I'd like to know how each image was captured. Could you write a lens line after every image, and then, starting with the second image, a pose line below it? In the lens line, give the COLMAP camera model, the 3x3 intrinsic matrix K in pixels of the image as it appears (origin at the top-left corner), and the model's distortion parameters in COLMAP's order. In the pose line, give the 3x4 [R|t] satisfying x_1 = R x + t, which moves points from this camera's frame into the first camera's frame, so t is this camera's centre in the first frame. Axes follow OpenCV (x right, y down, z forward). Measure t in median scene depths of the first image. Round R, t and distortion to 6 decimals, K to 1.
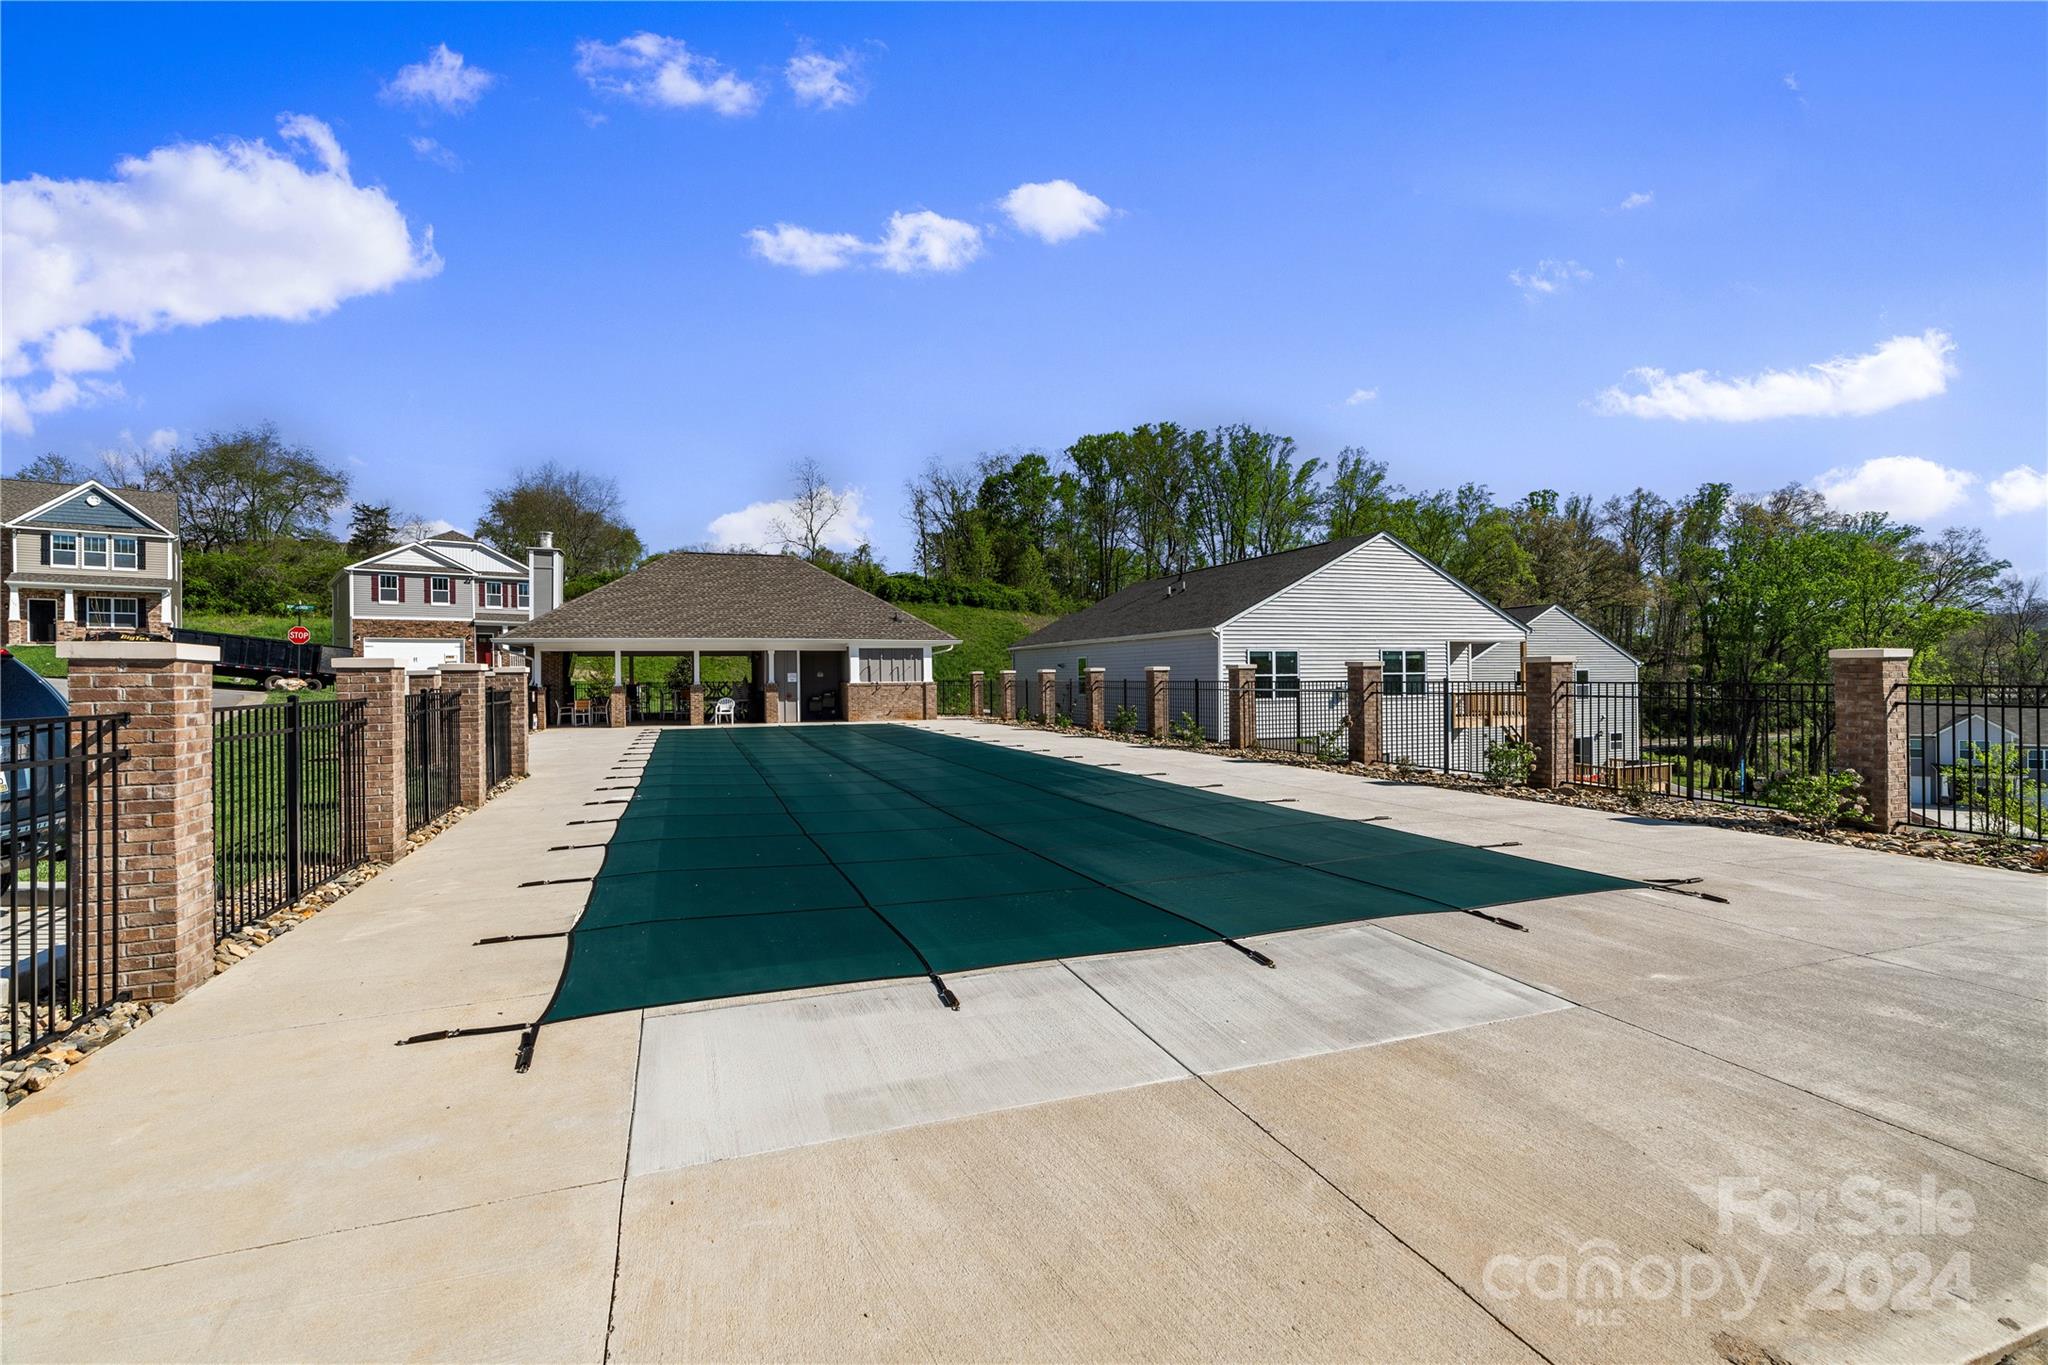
lens RADIAL K [[920.1, 0, 1019.4], [0, 920.1, 686.2], [0, 0, 1]] dist [-0.006467, 0.000977]
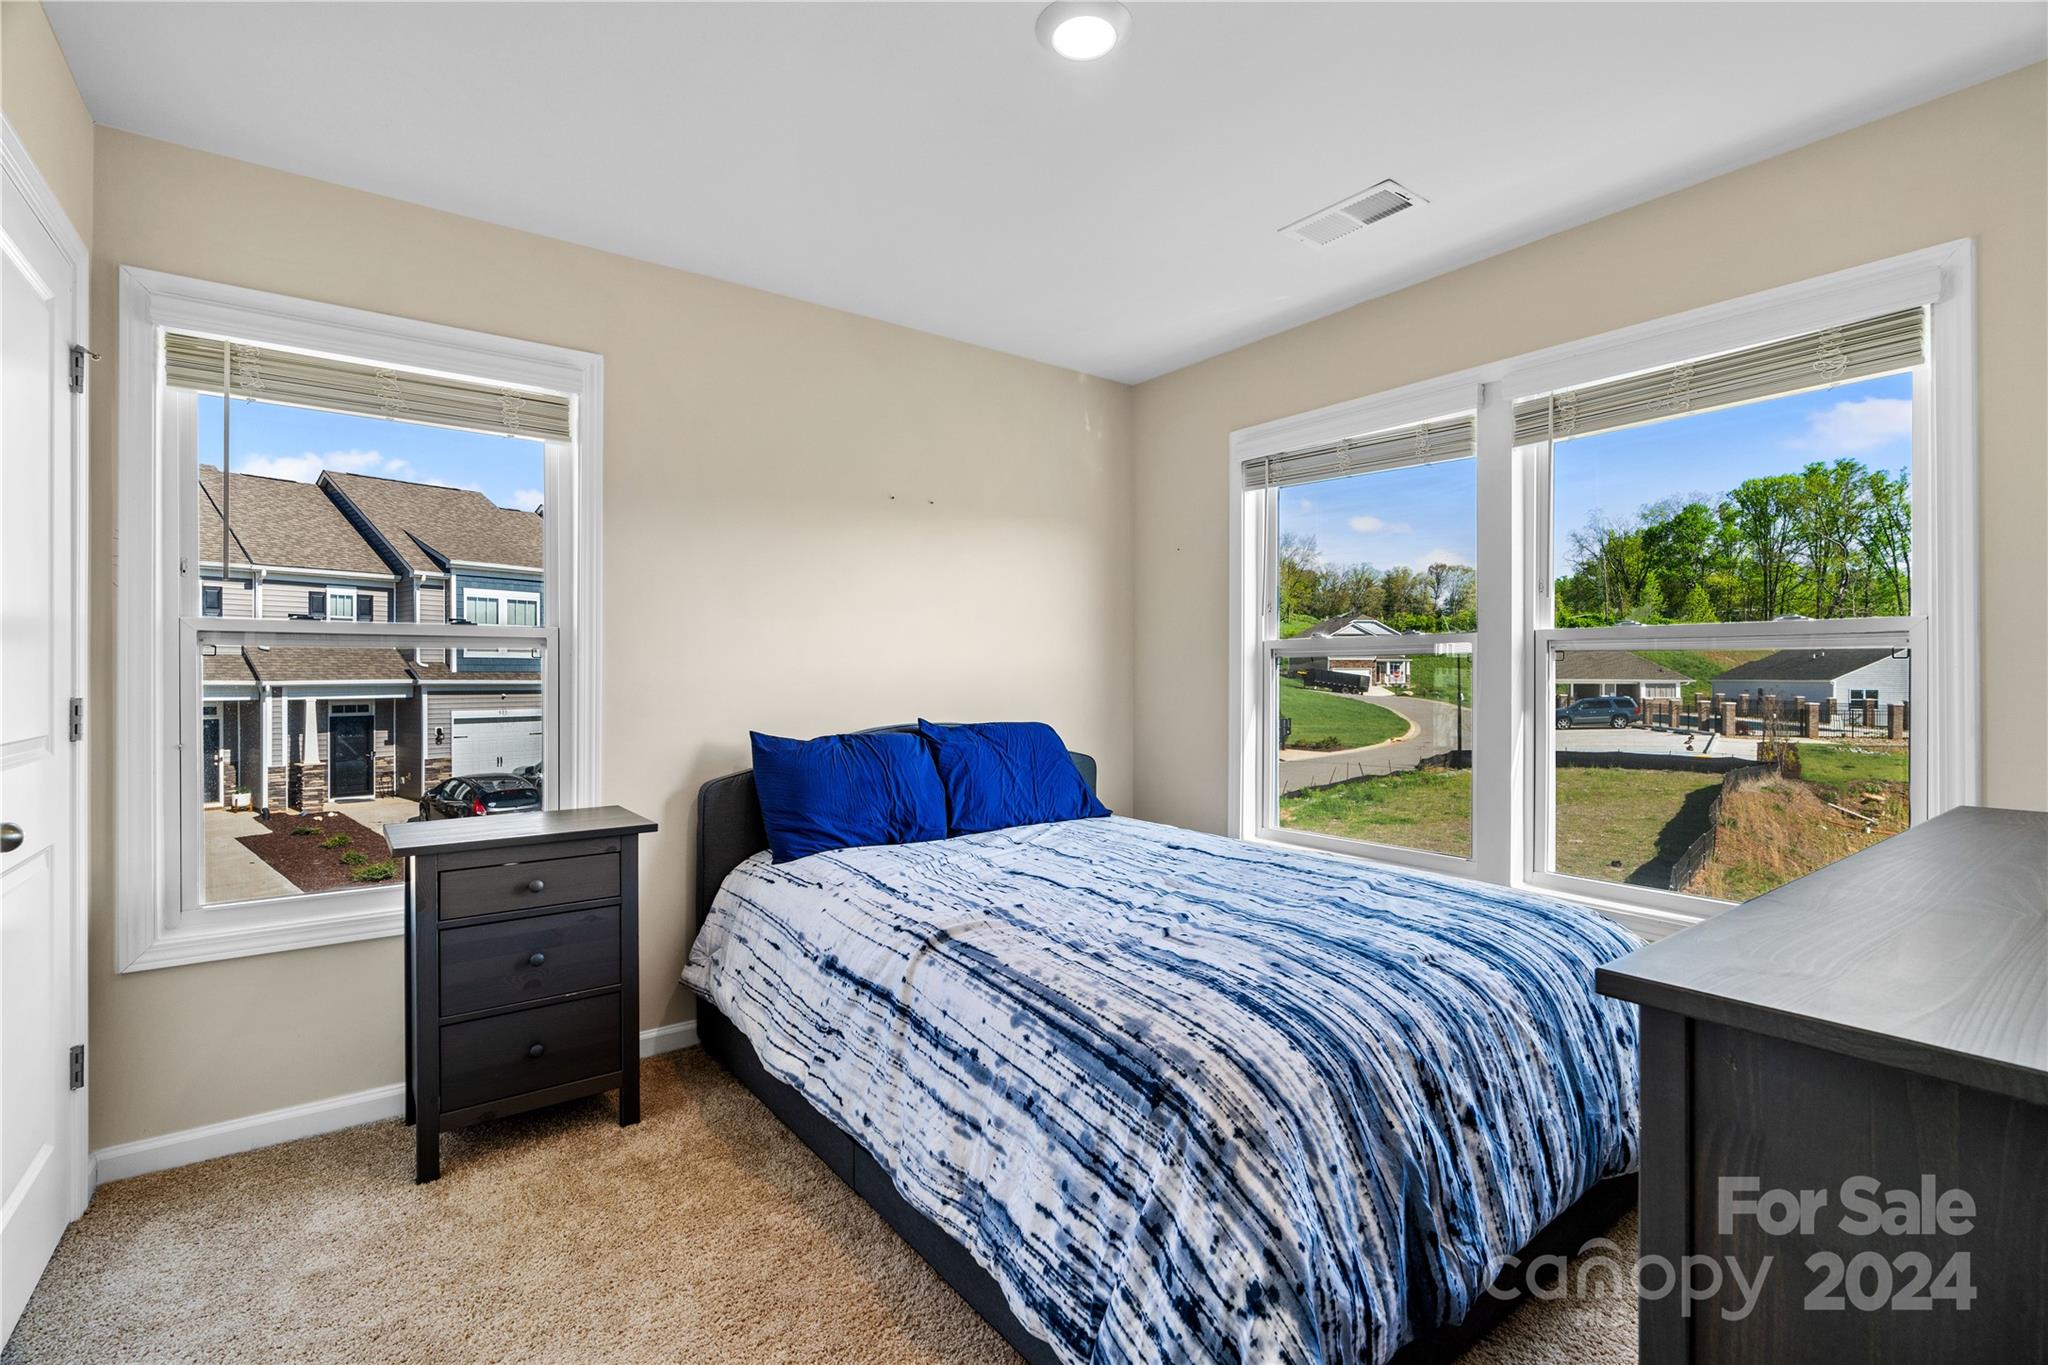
lens RADIAL K [[920.1, 0, 1019.4], [0, 920.1, 686.2], [0, 0, 1]] dist [-0.006467, 0.000977]
pose [[0.832650, 0.018158, -0.553501, -0.052717], [-0.018148, 0.999820, 0.005499, -0.004316], [0.553502, 0.005466, 0.832830, -0.488004]]
